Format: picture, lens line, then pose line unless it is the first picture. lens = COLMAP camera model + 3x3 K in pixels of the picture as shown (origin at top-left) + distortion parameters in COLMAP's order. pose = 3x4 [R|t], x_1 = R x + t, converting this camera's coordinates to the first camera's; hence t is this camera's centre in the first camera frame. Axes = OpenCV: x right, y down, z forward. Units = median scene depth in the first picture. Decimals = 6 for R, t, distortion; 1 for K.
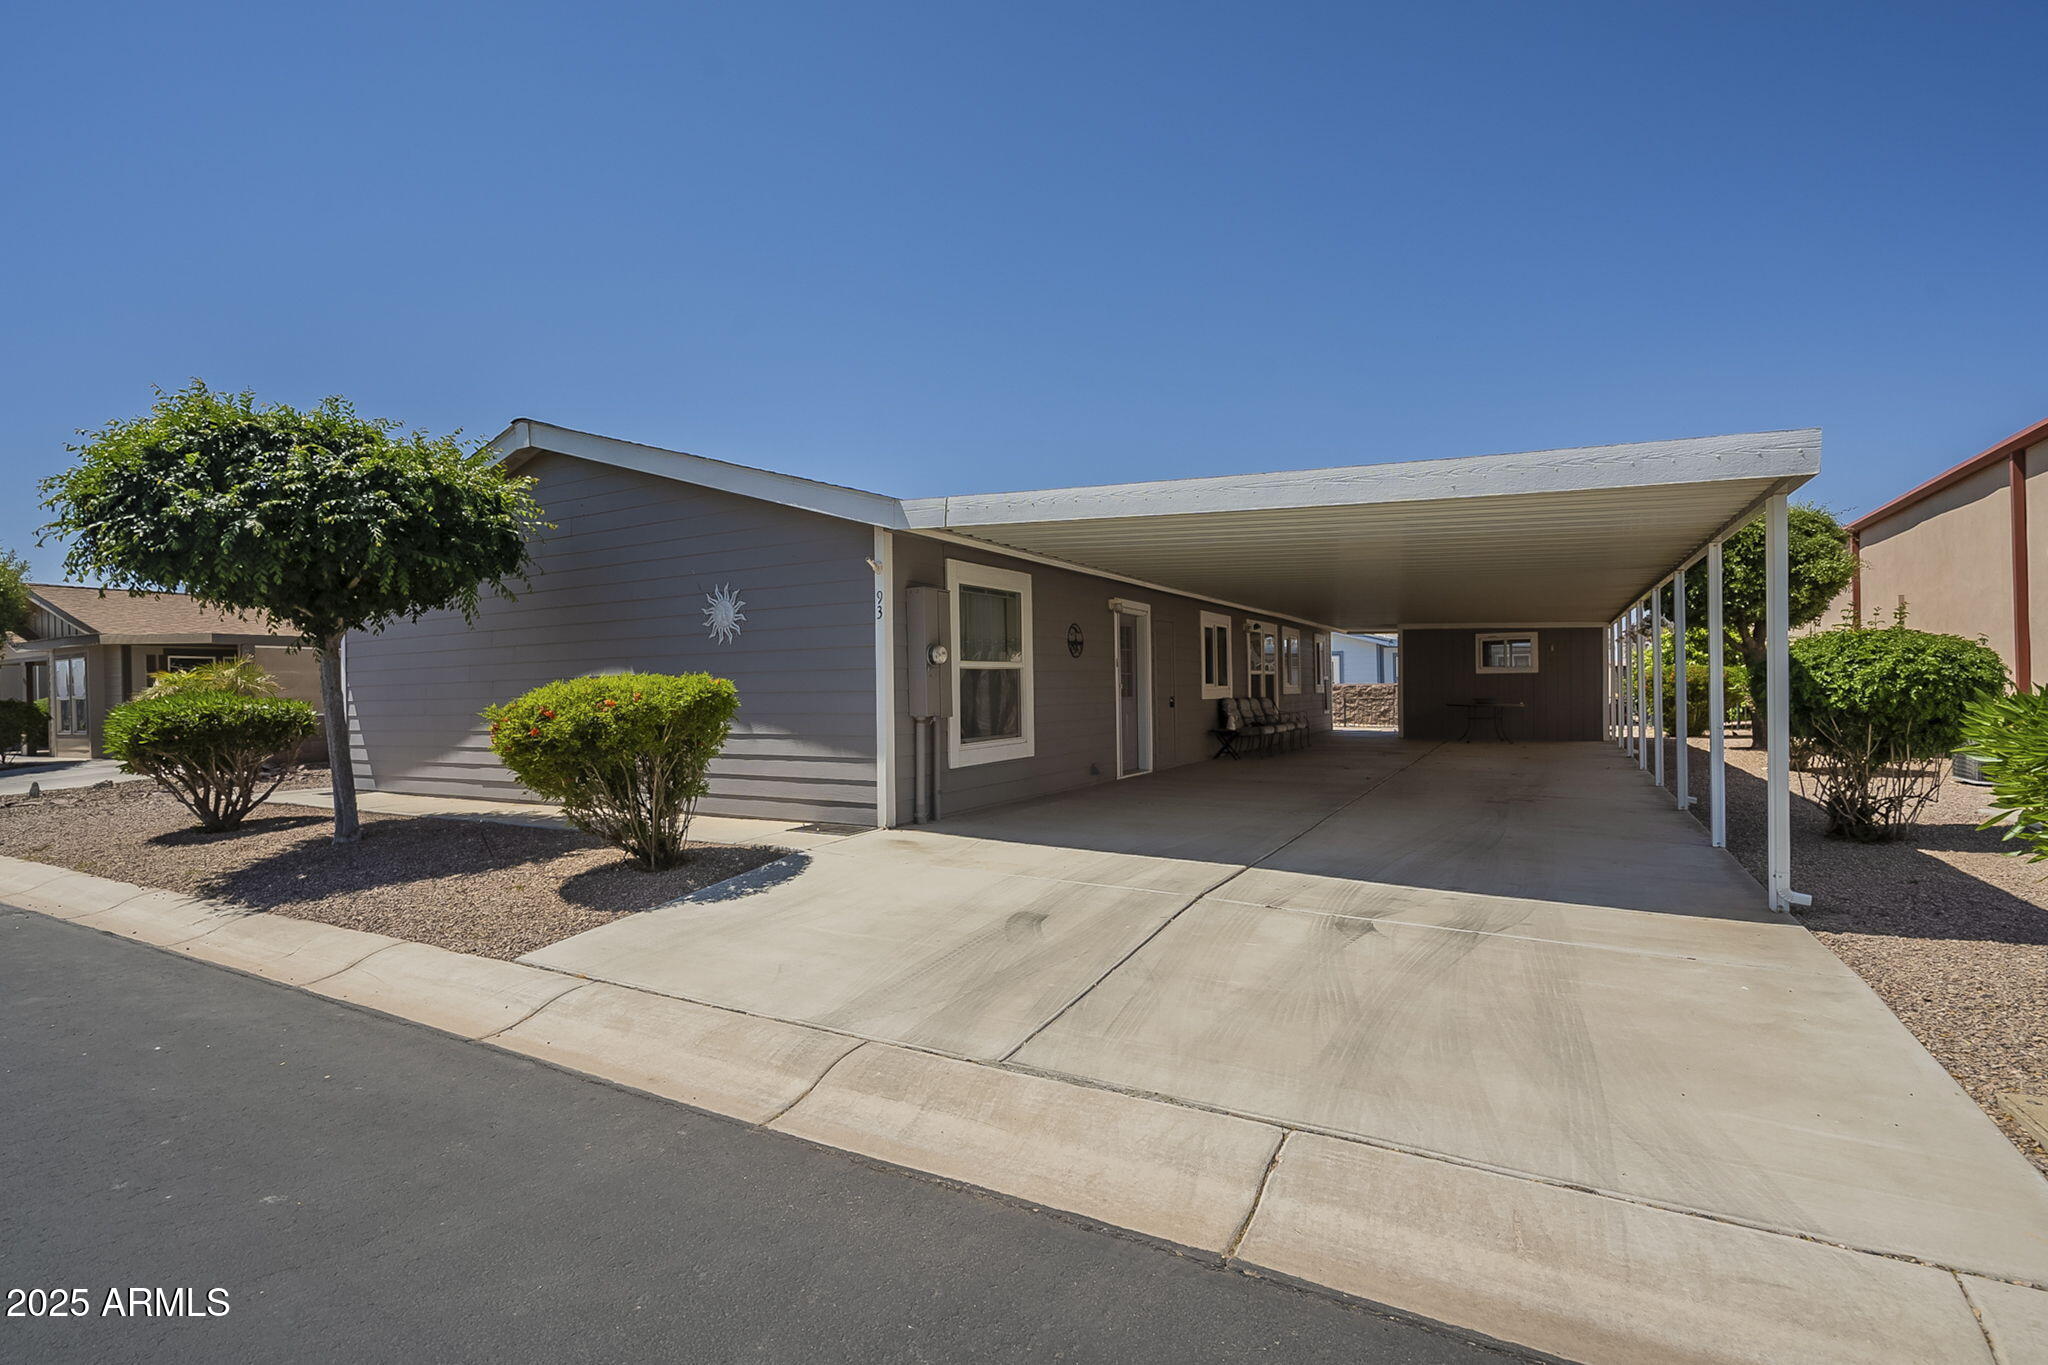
lens RADIAL K [[932.8, 0, 1030.7], [0, 932.8, 693.3], [0, 0, 1]] dist [-0.000088, 0.000508]
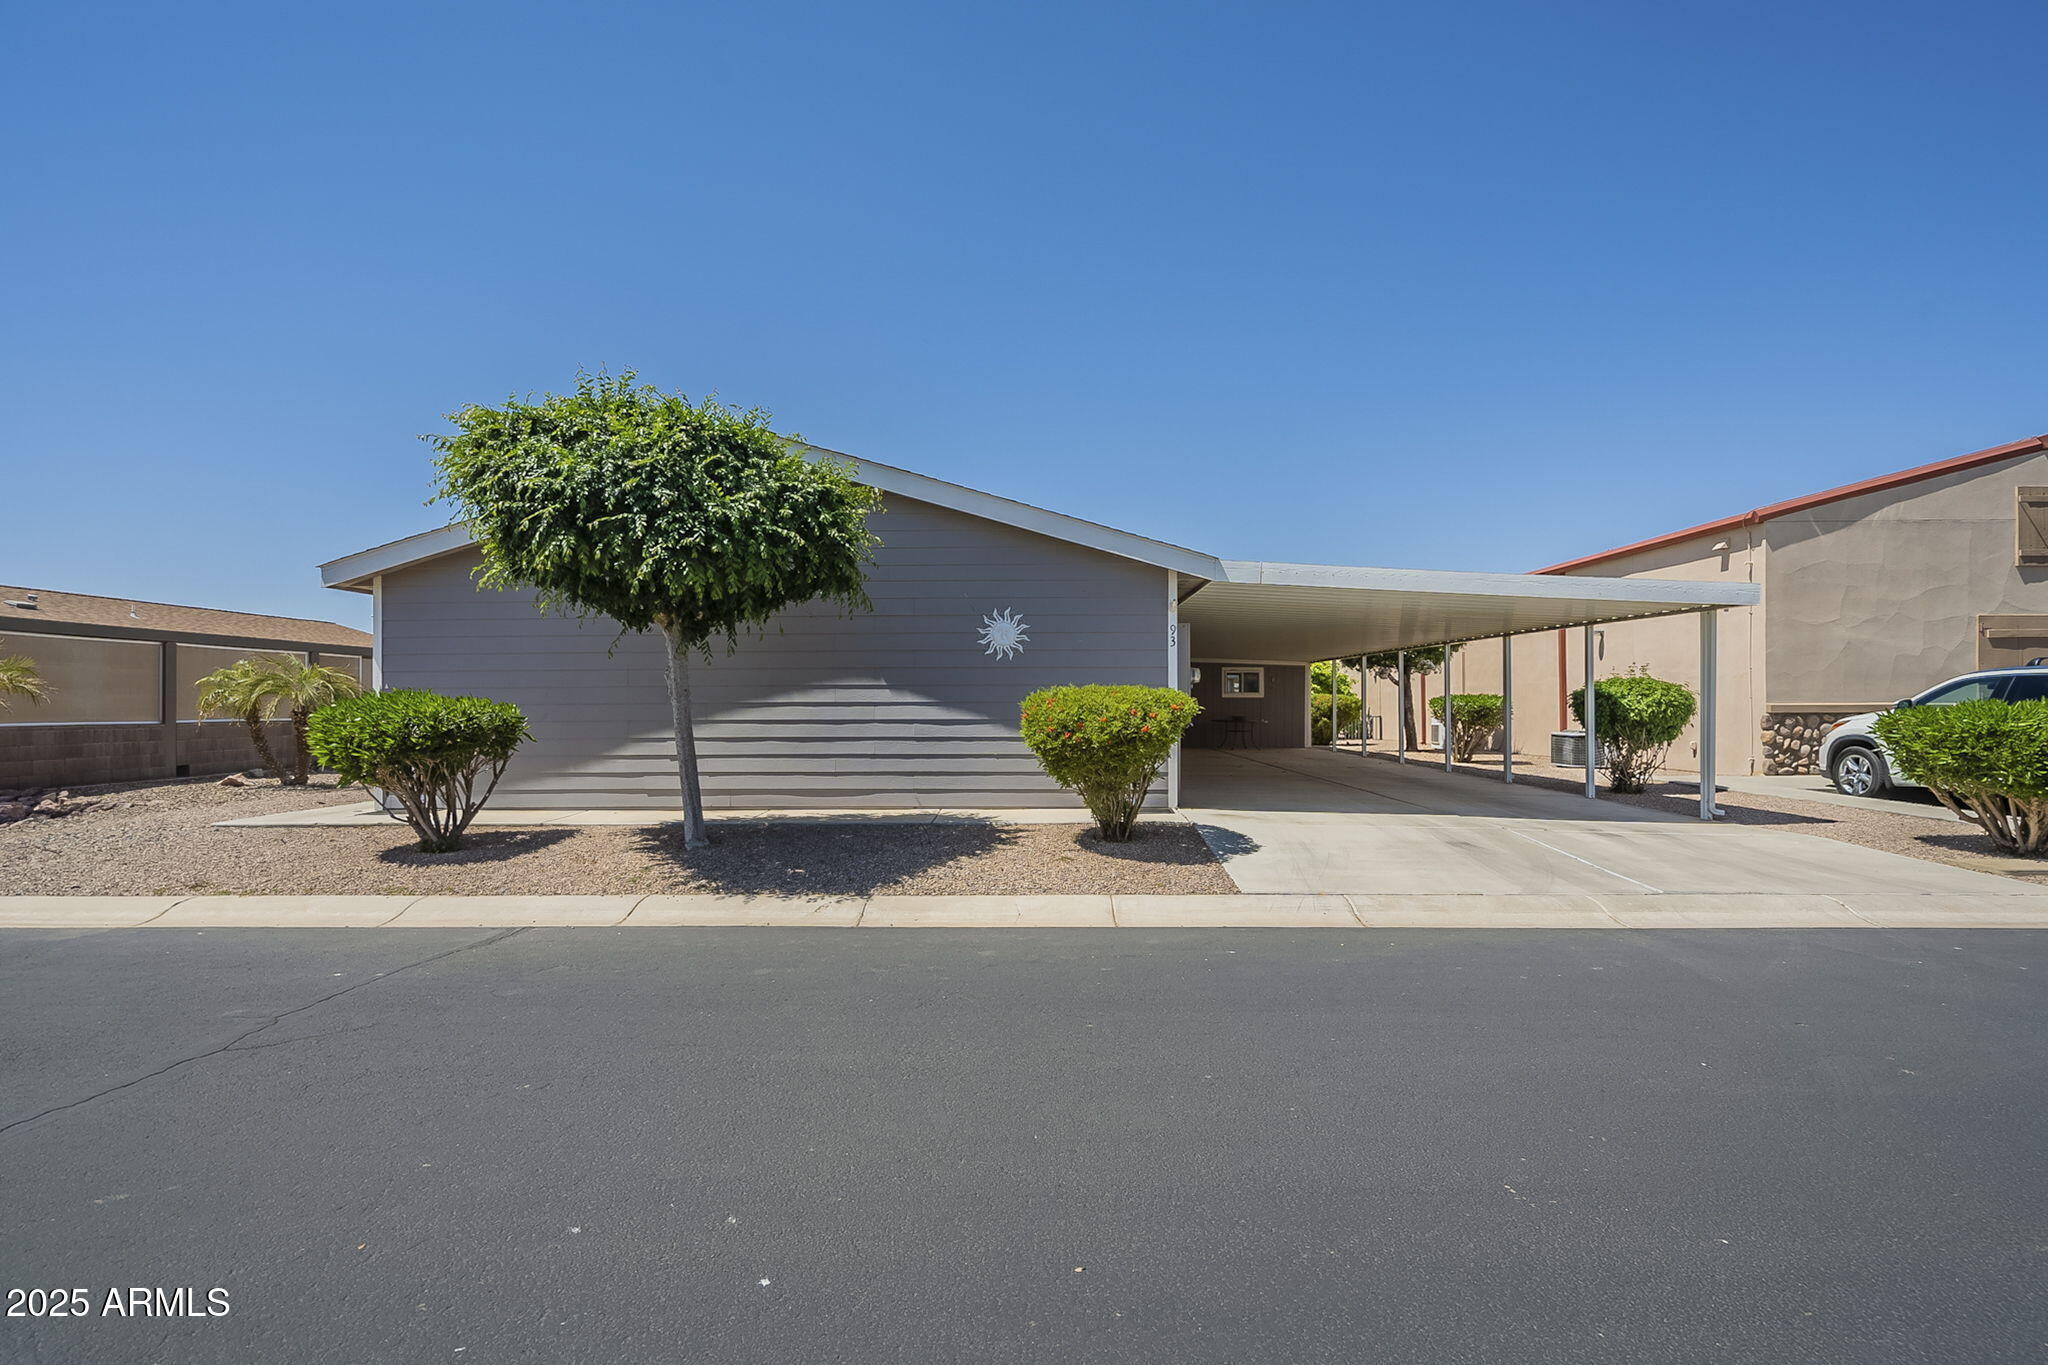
lens RADIAL K [[932.8, 0, 1030.7], [0, 932.8, 693.3], [0, 0, 1]] dist [-0.000088, 0.000508]
pose [[0.881012, 0.020718, 0.472640, -1.007691], [-0.010490, 0.999651, -0.024264, 0.020084], [-0.472977, 0.016419, 0.880922, -0.050202]]
